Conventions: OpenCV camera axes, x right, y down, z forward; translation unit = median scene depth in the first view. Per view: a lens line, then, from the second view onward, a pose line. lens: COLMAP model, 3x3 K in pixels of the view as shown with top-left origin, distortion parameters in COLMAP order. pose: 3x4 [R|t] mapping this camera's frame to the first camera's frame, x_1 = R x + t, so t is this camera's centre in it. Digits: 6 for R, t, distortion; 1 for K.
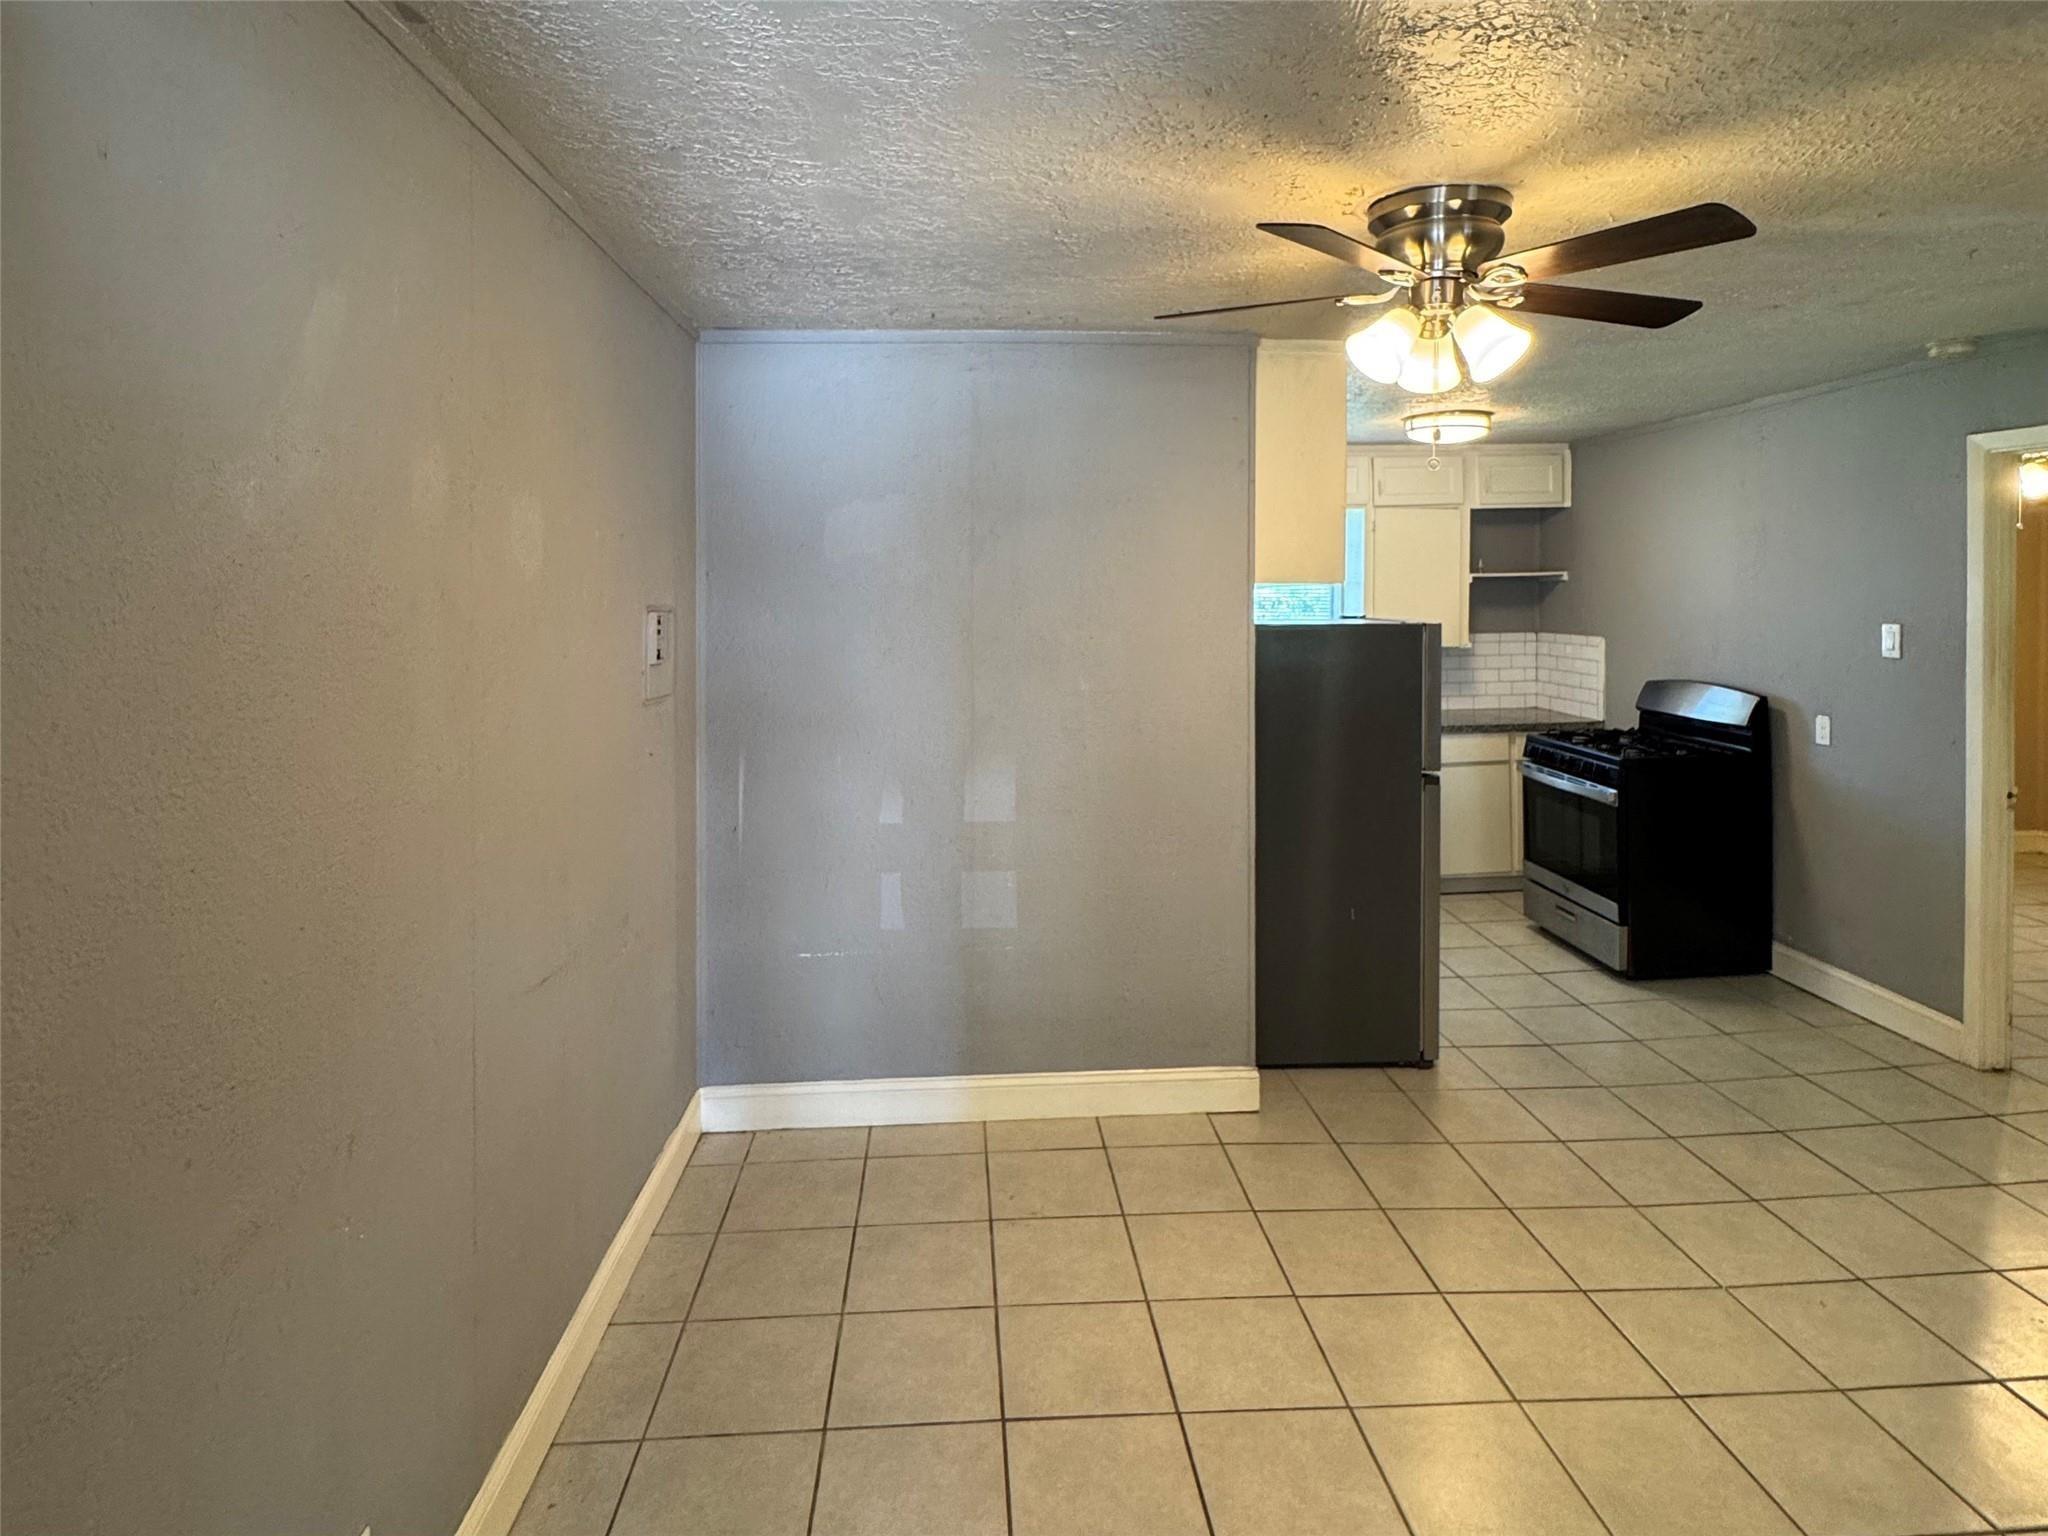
lens RADIAL K [[1095.0, 0, 1026.9], [0, 1095.0, 673.8], [0, 0, 1]] dist [-0.014671, 0.002032]
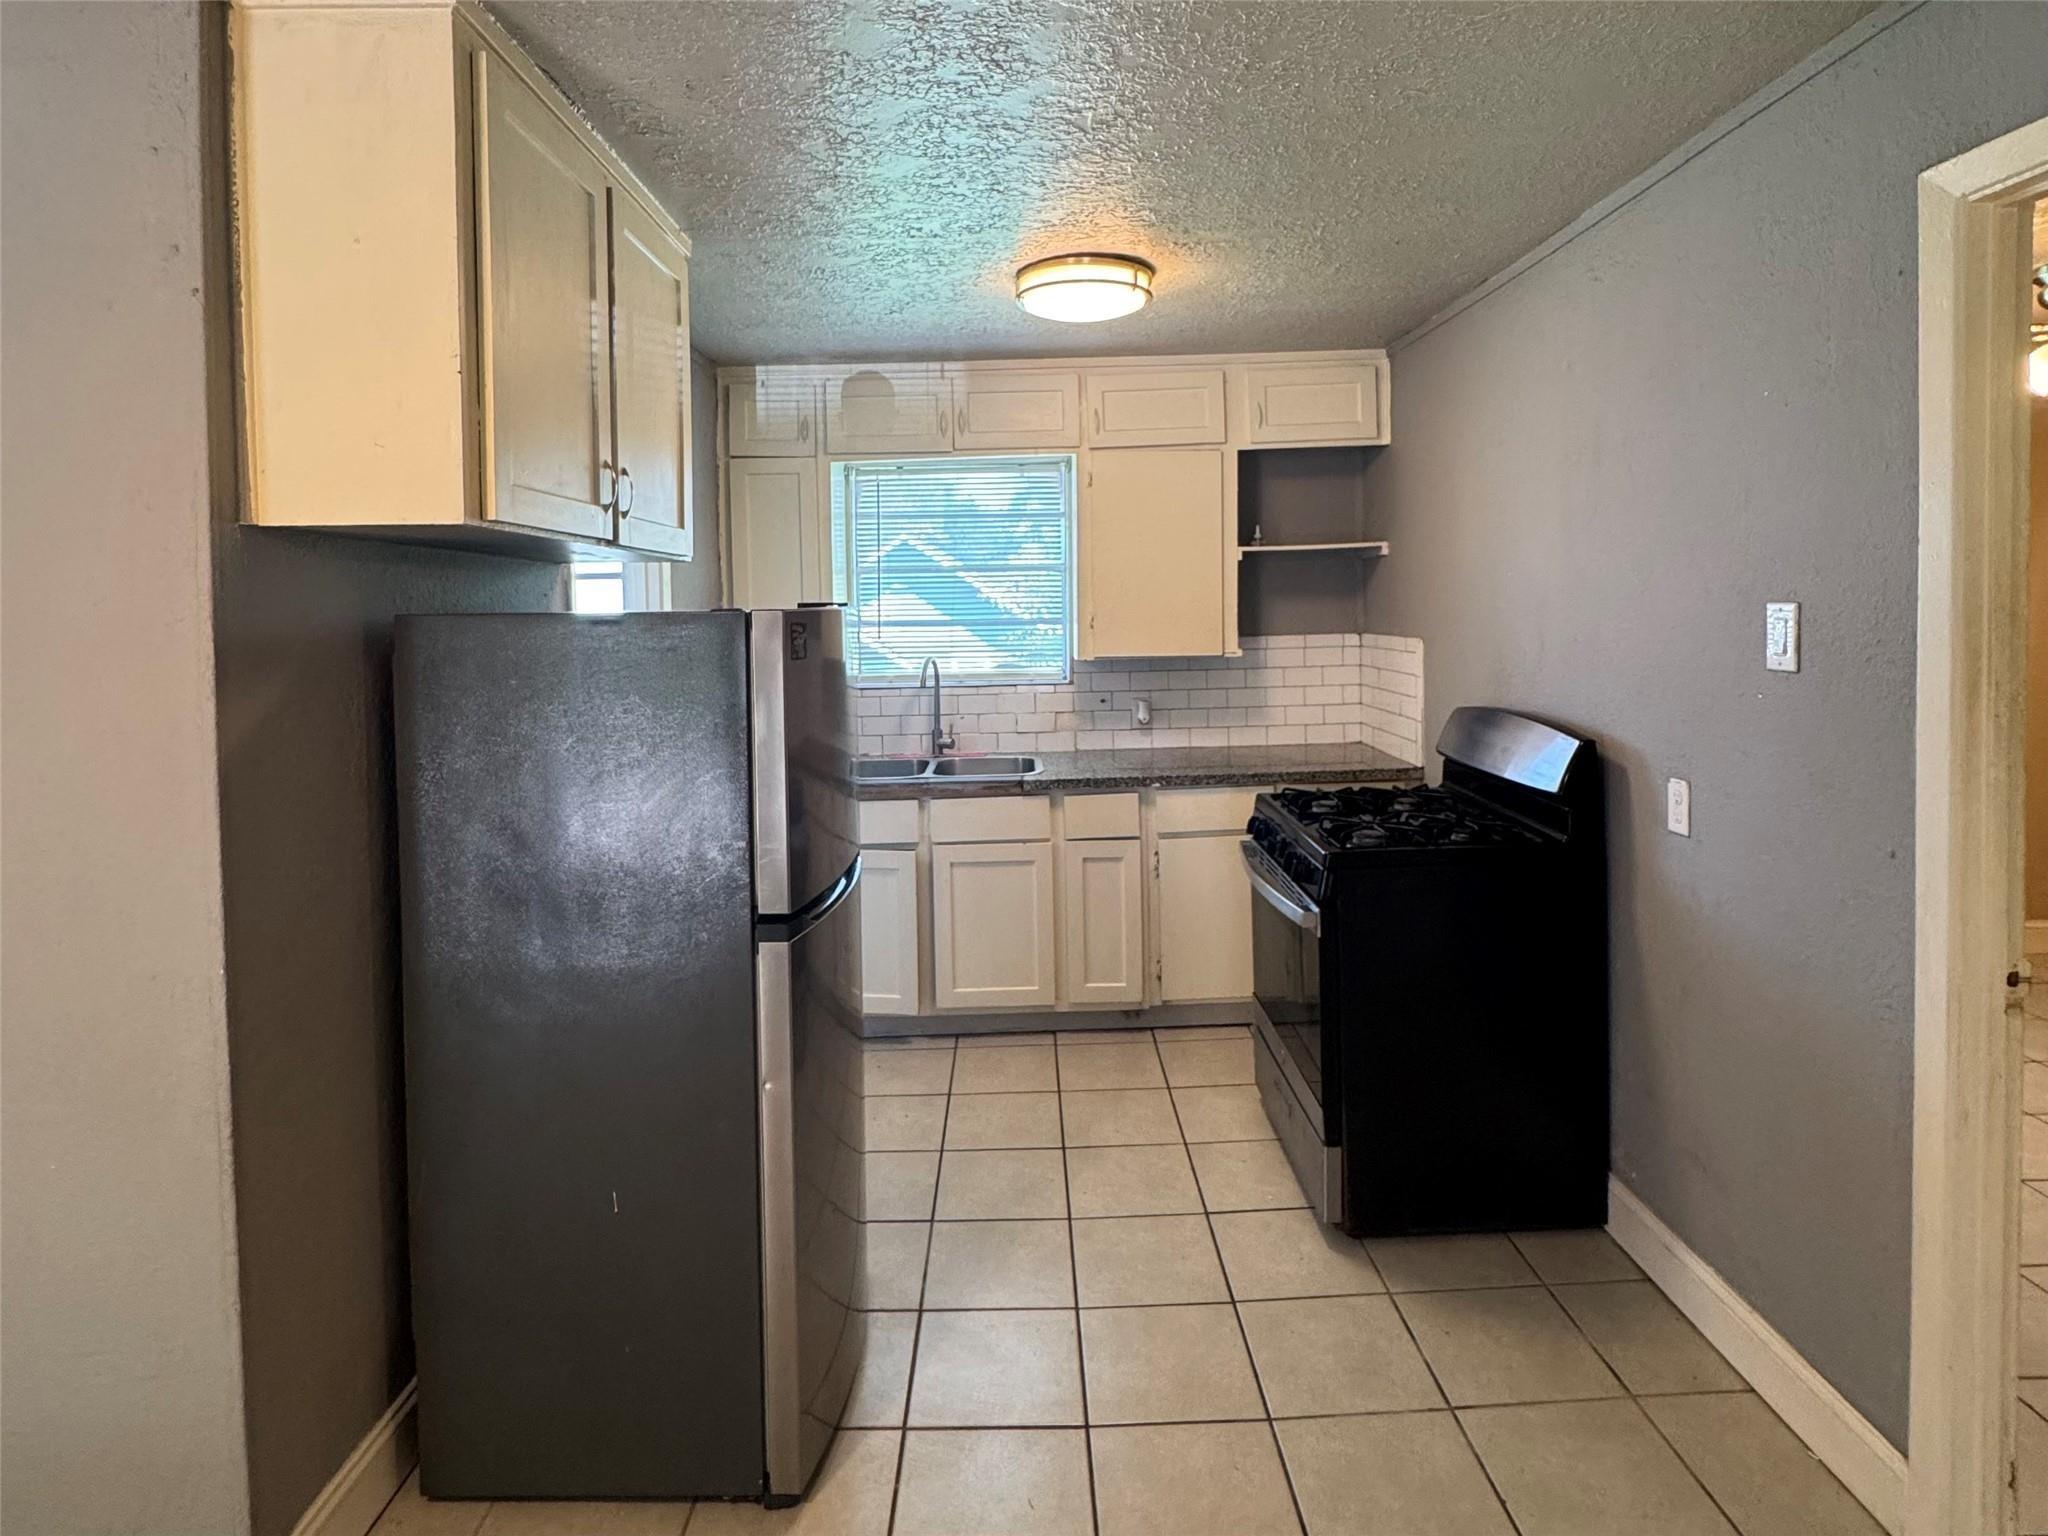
lens RADIAL K [[1095.0, 0, 1014.0], [0, 1095.0, 701.4], [0, 0, 1]] dist [-0.014671, 0.002032]
pose [[0.996710, -0.010507, -0.080363, 0.345038], [0.011624, 0.999842, 0.013448, -0.007980], [0.080209, -0.014338, 0.996675, 0.338541]]
